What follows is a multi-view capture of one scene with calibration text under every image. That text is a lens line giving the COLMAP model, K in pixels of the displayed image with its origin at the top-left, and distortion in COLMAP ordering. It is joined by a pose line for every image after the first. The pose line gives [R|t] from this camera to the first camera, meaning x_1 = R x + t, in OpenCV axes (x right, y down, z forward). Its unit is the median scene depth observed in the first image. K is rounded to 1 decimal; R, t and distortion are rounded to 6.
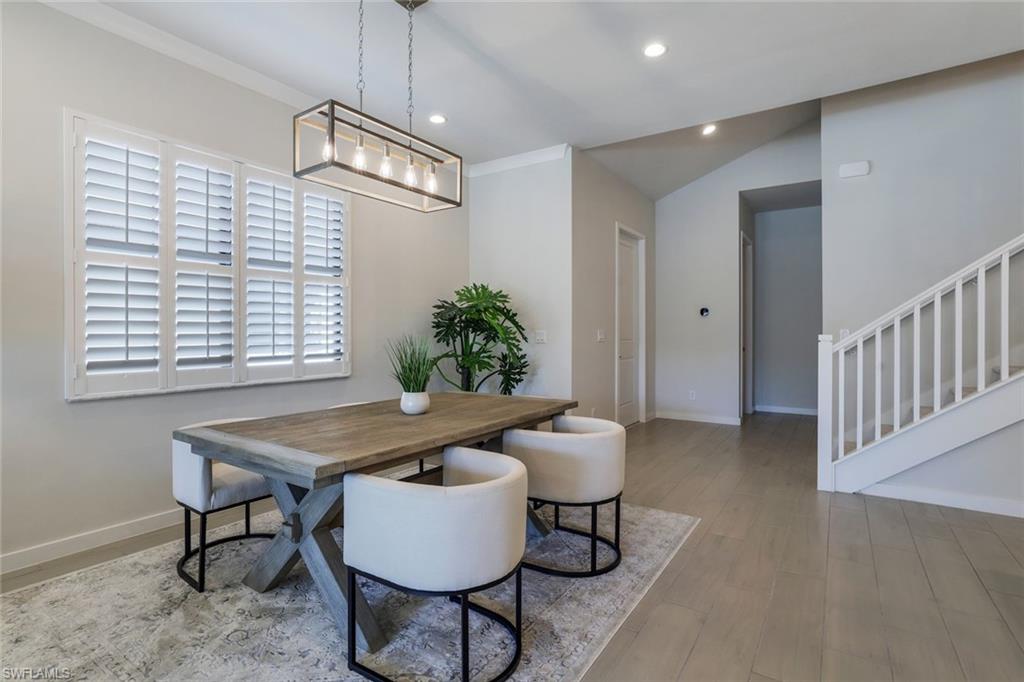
lens RADIAL K [[486.5, 0, 506.8], [0, 486.5, 333.7], [0, 0, 1]] dist [-0.031841, 0.010705]
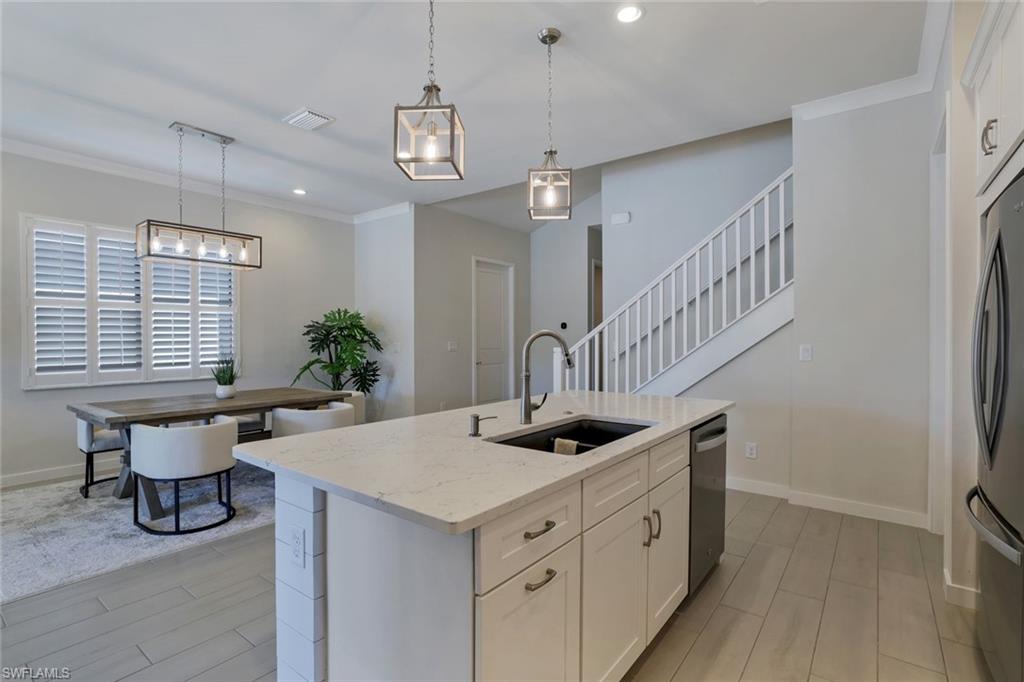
lens RADIAL K [[486.5, 0, 515.1], [0, 486.5, 339.6], [0, 0, 1]] dist [-0.031841, 0.010705]
pose [[0.998758, -0.003442, -0.049698, 0.521405], [0.003576, 0.999990, 0.002600, -0.020284], [0.049688, -0.002775, 0.998761, -0.339624]]
